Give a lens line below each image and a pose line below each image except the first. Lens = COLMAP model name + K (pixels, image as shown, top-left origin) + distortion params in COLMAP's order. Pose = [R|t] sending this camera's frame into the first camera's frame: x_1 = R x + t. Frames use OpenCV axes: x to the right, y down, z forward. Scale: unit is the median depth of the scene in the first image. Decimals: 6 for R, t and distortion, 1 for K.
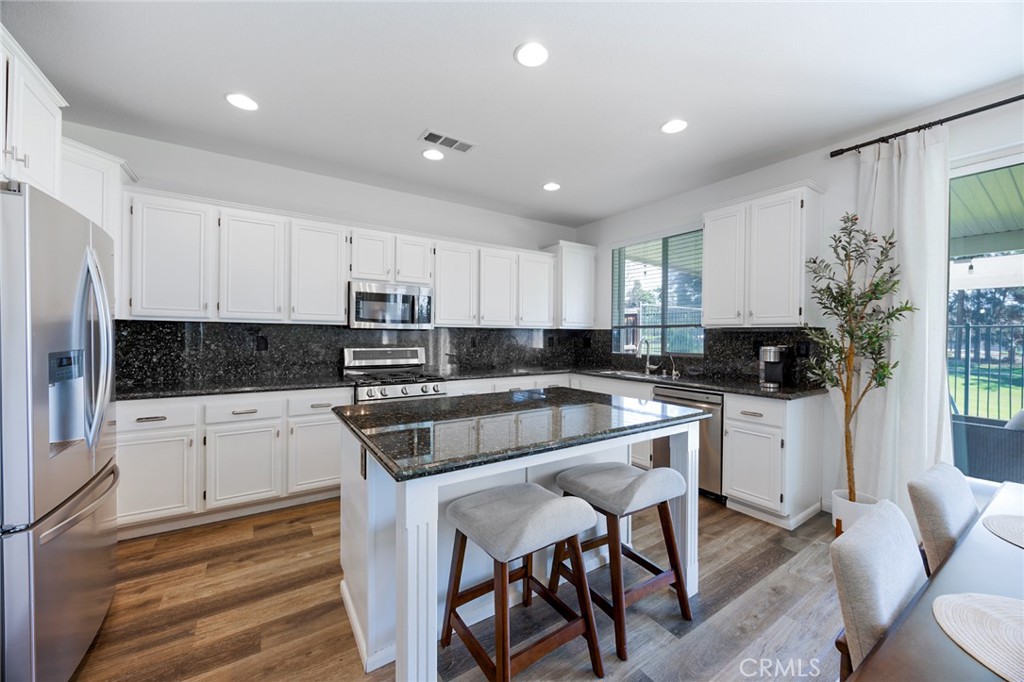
lens RADIAL K [[383.5, 0, 510.5], [0, 383.5, 335.7], [0, 0, 1]] dist [-0.007326, 0.000489]
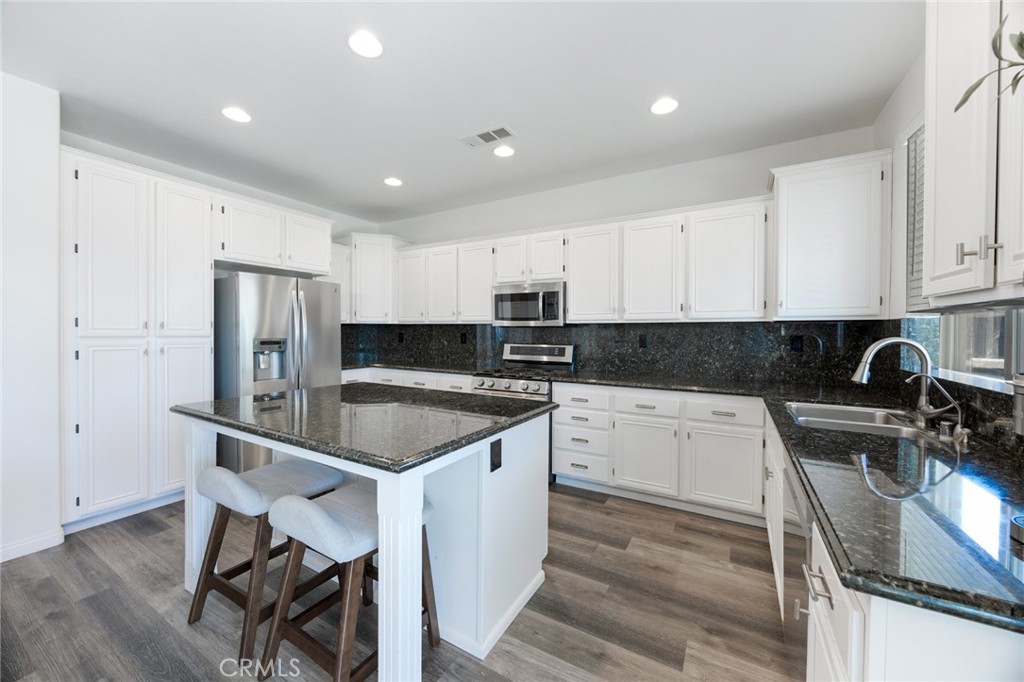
lens RADIAL K [[383.5, 0, 512.4], [0, 383.5, 337.9], [0, 0, 1]] dist [-0.007326, 0.000489]
pose [[0.446211, 0.011699, -0.894851, 0.599593], [-0.003833, 0.999930, 0.011162, 0.002253], [0.894919, -0.001550, 0.446225, 0.486308]]
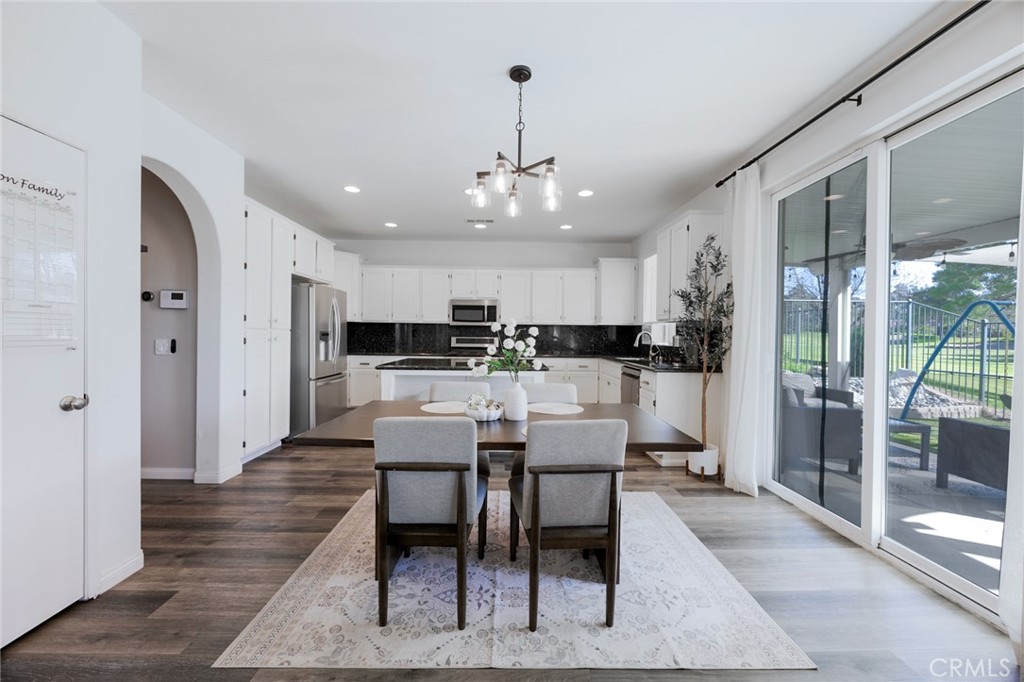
lens RADIAL K [[383.5, 0, 510.7], [0, 383.5, 338.3], [0, 0, 1]] dist [-0.007326, 0.000489]
pose [[0.844887, 0.009194, -0.534865, 0.731403], [-0.007075, 0.999957, 0.006012, 0.026714], [0.534898, -0.001295, 0.844916, -0.351294]]
